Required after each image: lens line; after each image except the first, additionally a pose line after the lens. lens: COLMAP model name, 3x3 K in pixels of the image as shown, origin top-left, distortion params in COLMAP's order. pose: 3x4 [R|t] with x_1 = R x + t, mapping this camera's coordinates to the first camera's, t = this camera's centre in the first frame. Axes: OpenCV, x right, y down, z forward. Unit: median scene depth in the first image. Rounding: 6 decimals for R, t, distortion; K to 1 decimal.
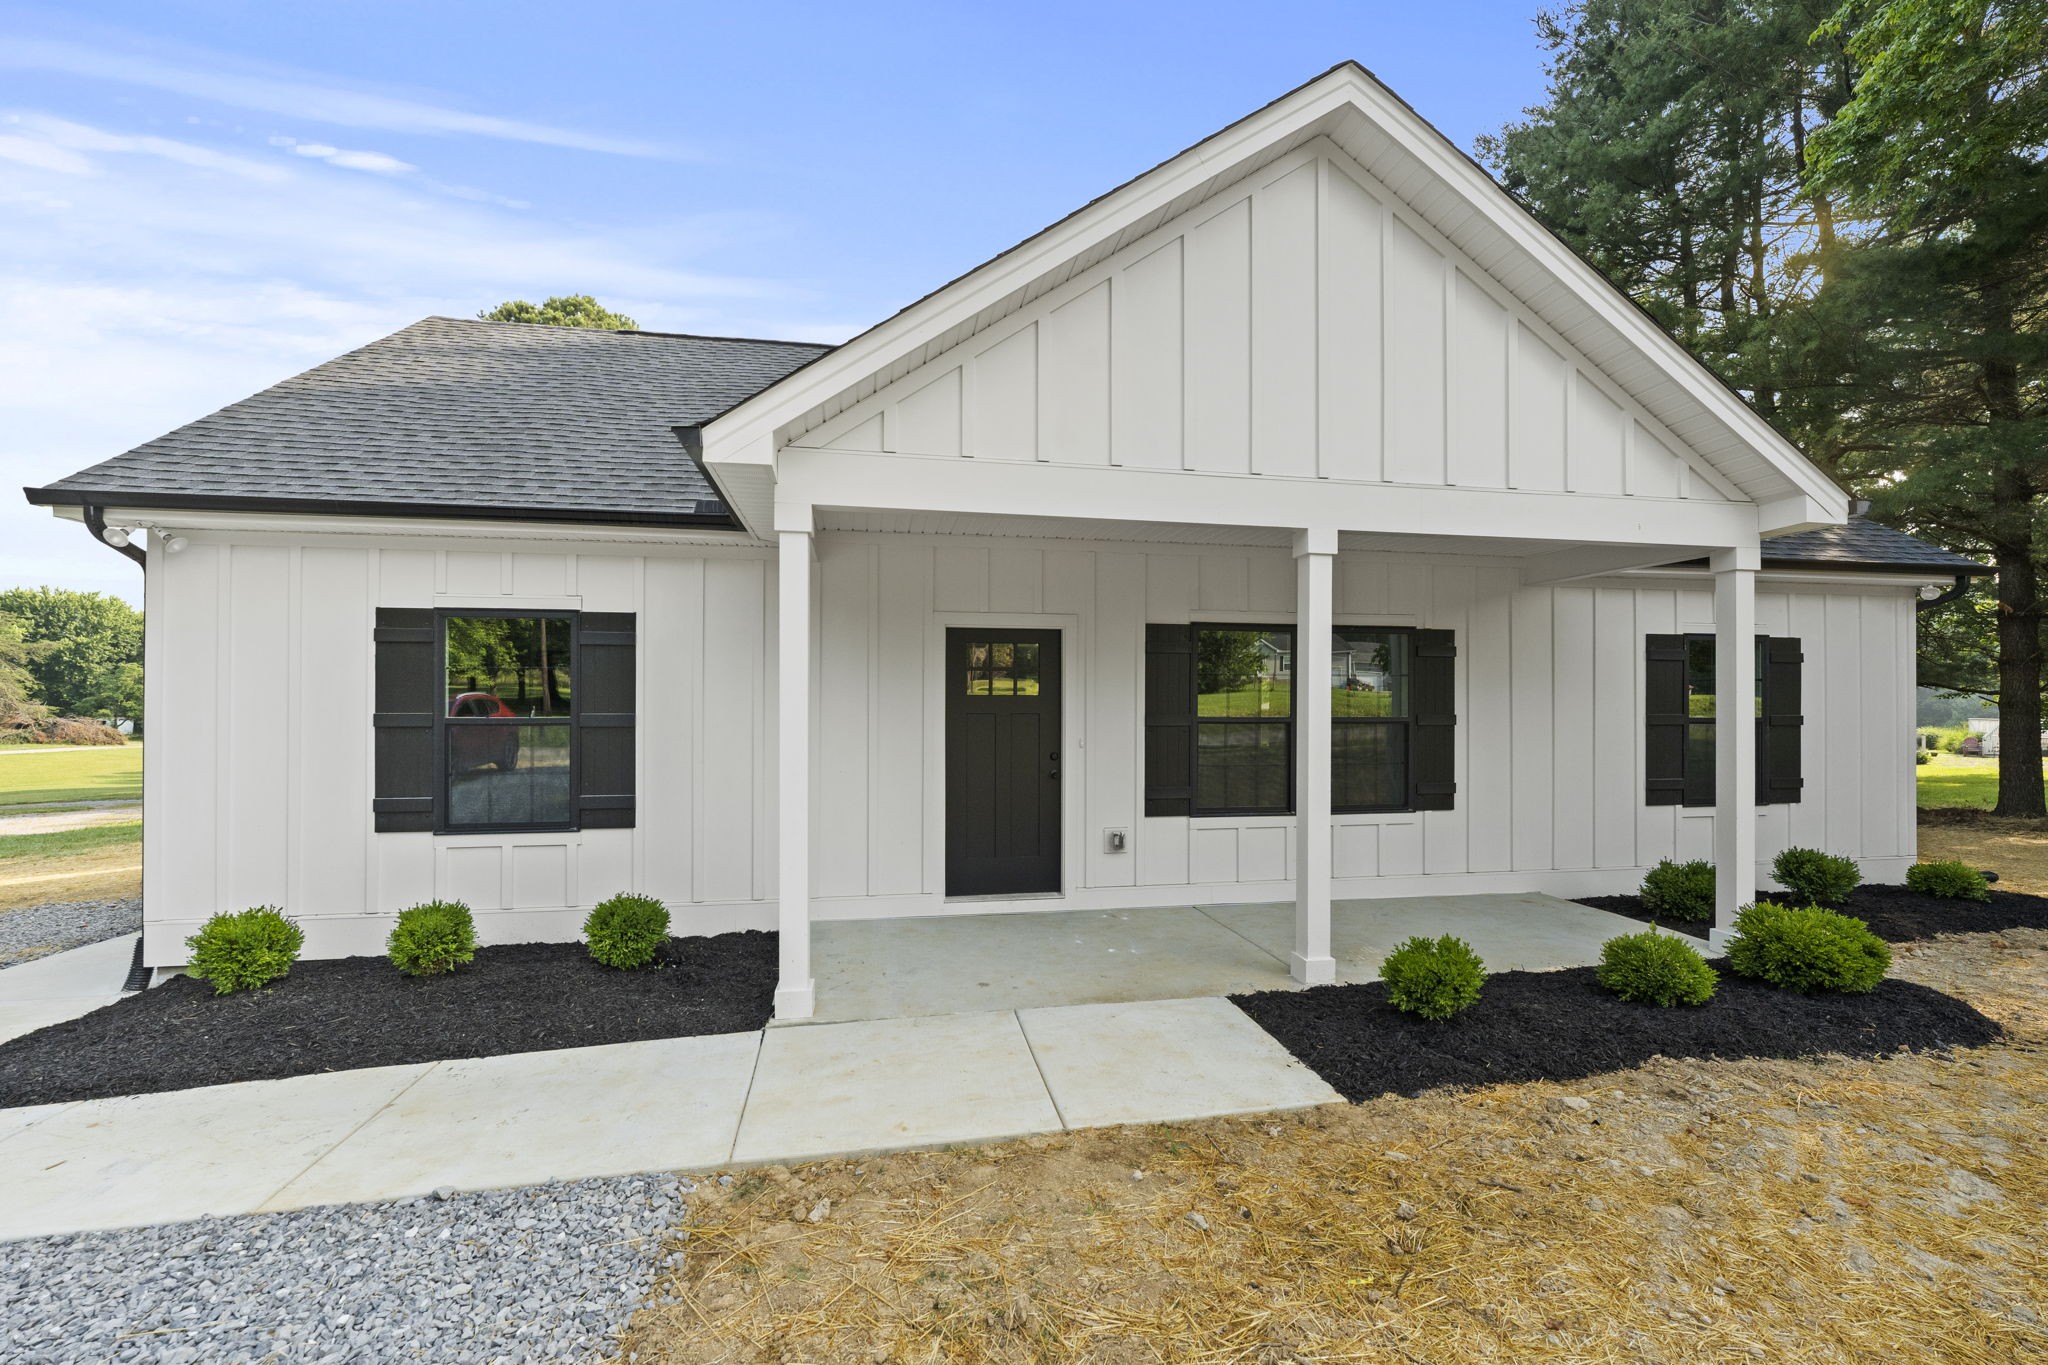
lens RADIAL K [[846.3, 0, 1022.1], [0, 846.3, 696.9], [0, 0, 1]] dist [-0.002921, -0.000121]
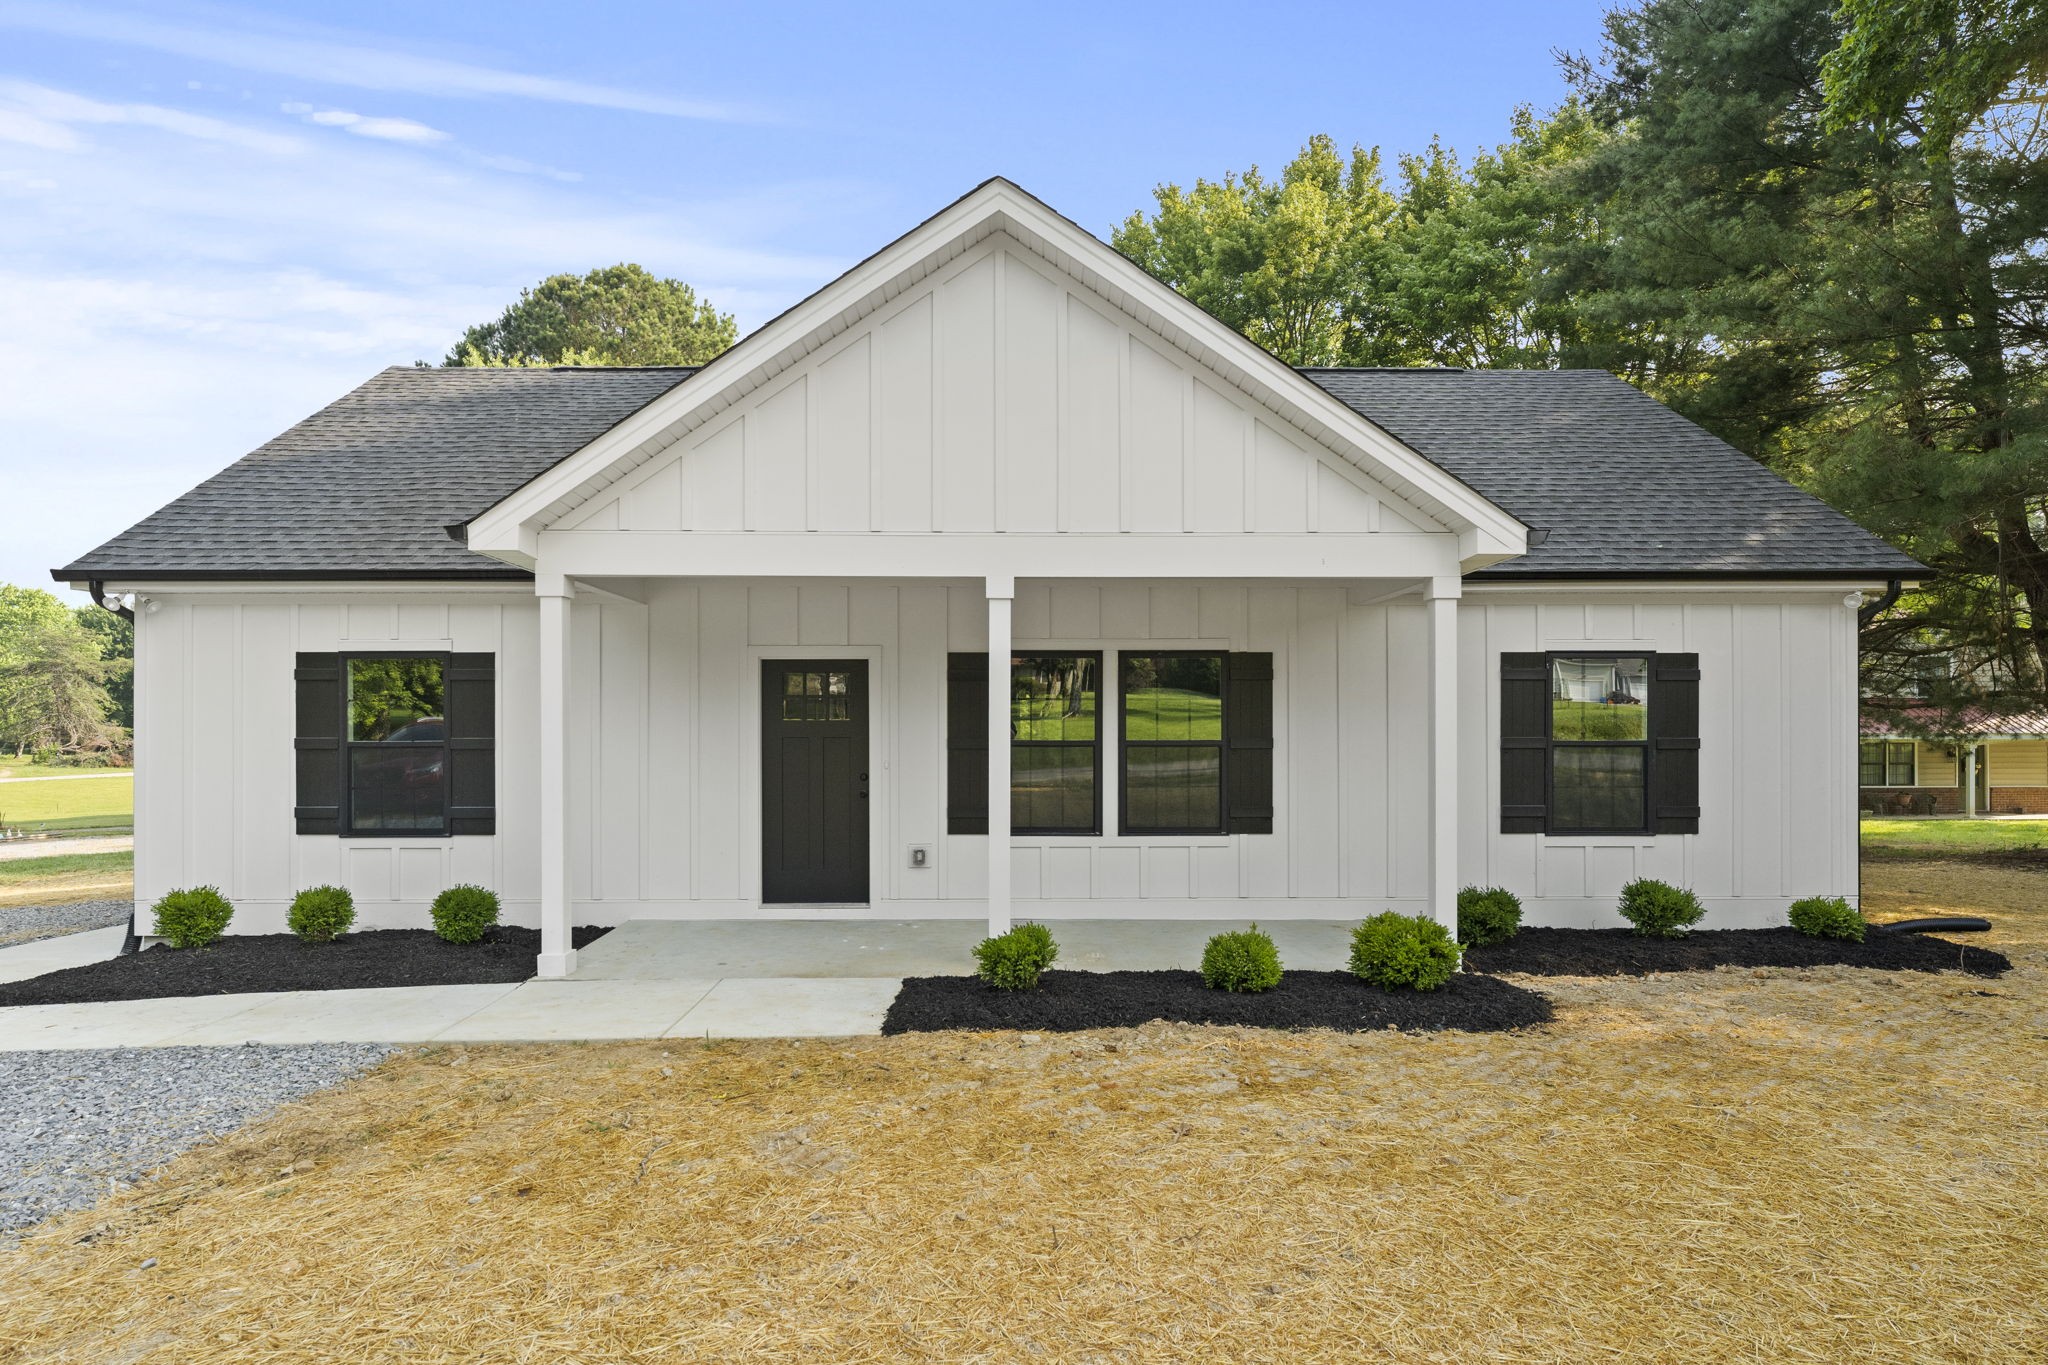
lens RADIAL K [[1079.3, 0, 1013.4], [0, 1079.3, 716.5], [0, 0, 1]] dist [0.002258, -0.000280]
pose [[0.985303, -0.004074, -0.170770, 0.504612], [0.004695, 0.999984, 0.003230, -0.011440], [0.170754, -0.003985, 0.985306, -0.353854]]
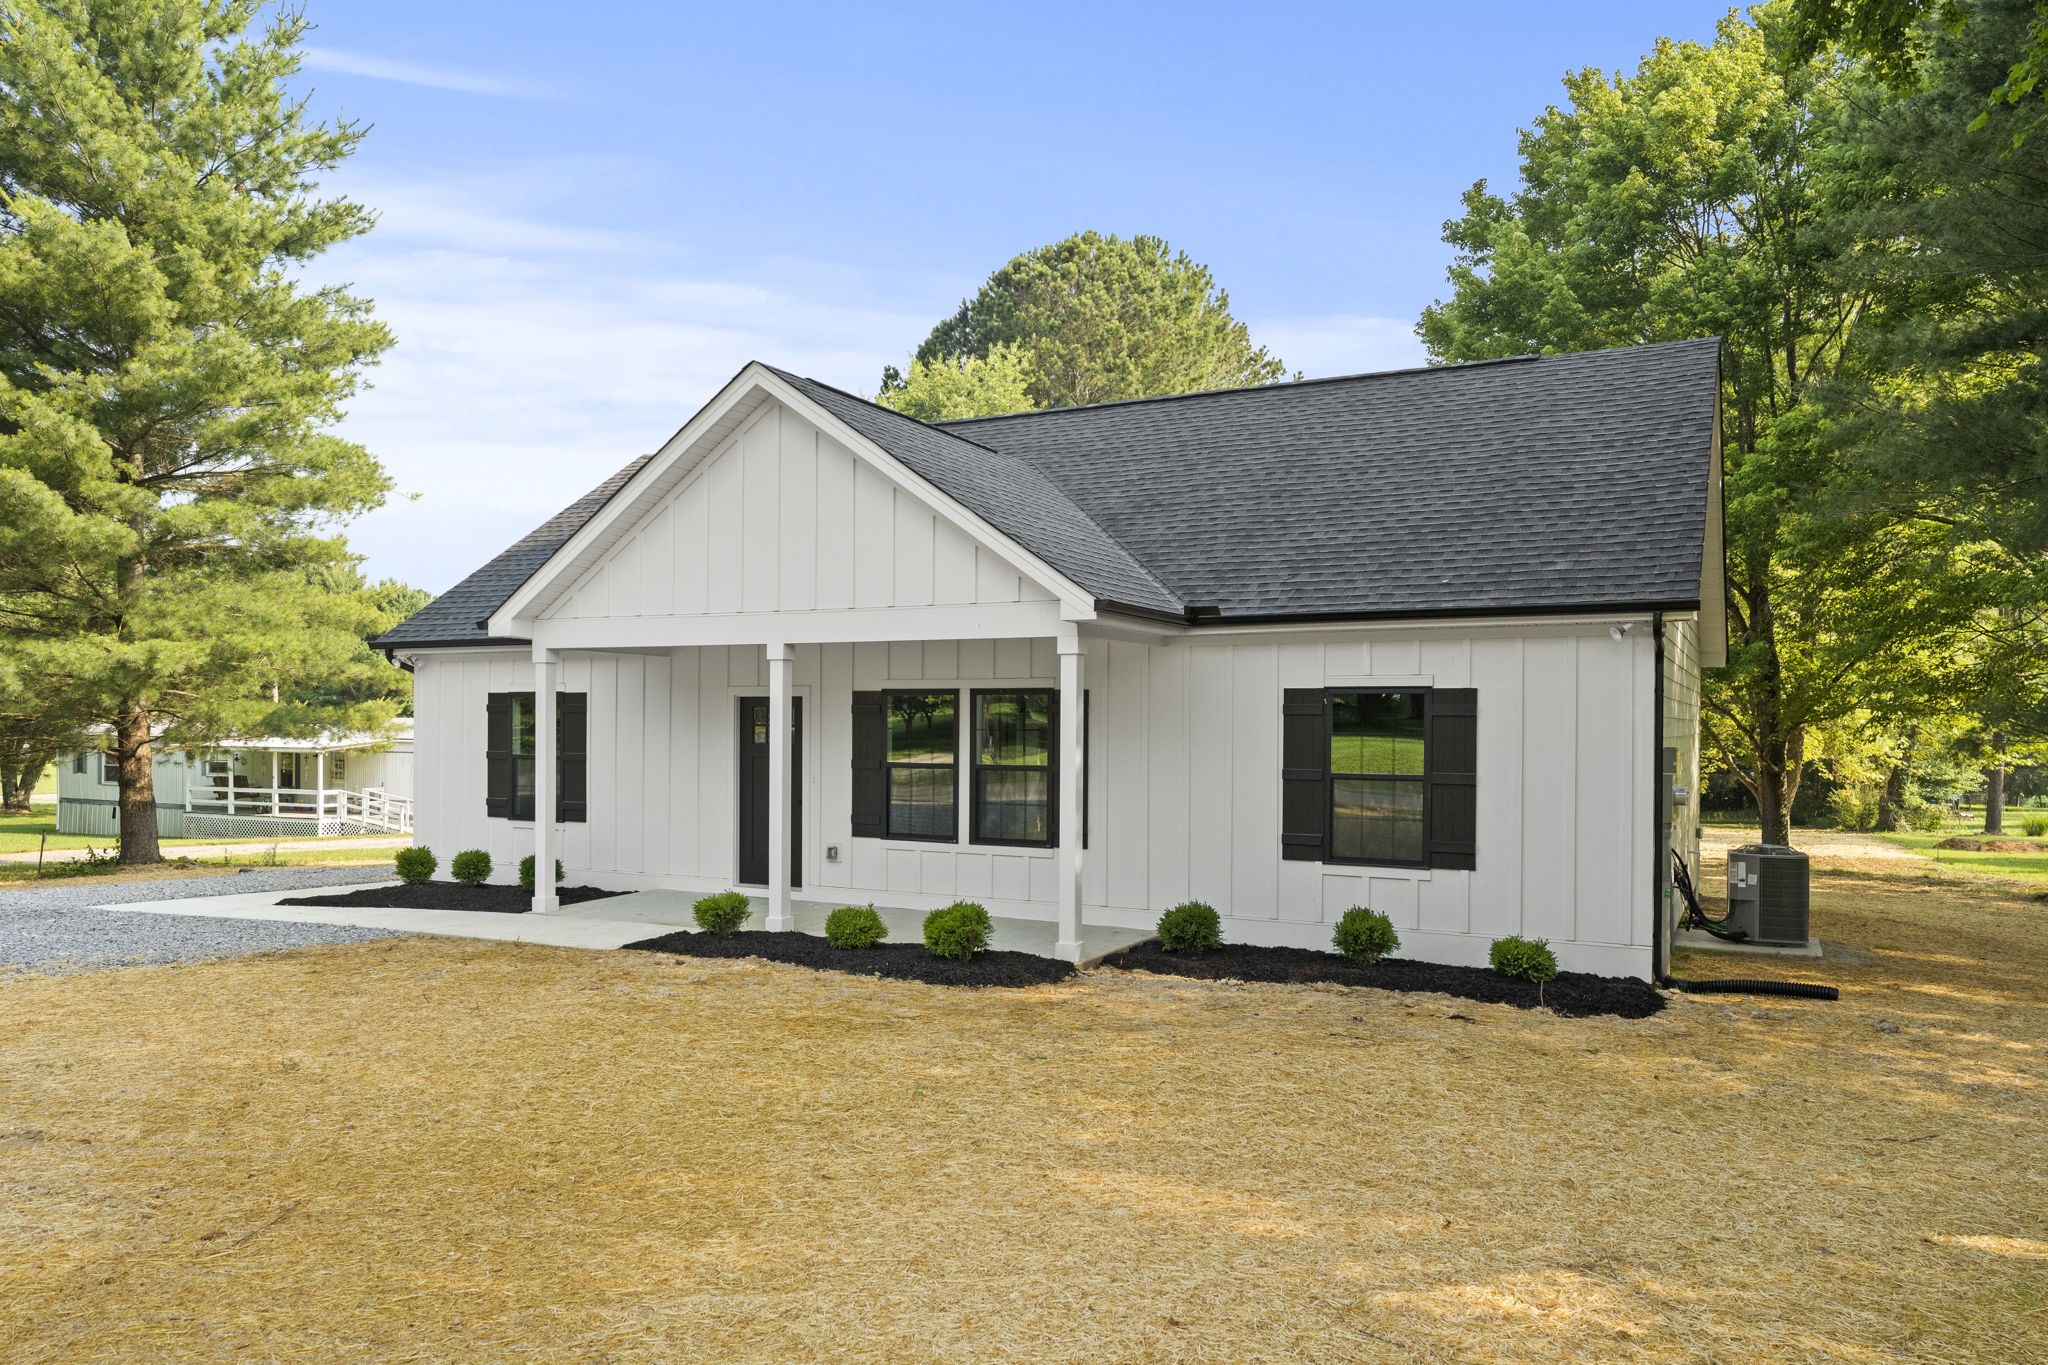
lens RADIAL K [[1377.1, 0, 1035.0], [0, 1377.1, 723.1], [0, 0, 1]] dist [0.000038, 0.001283]
pose [[0.789890, 0.003133, -0.613241, 1.864116], [-0.000083, 0.999987, 0.005002, -0.051933], [0.613249, -0.003900, 0.789880, -0.581863]]
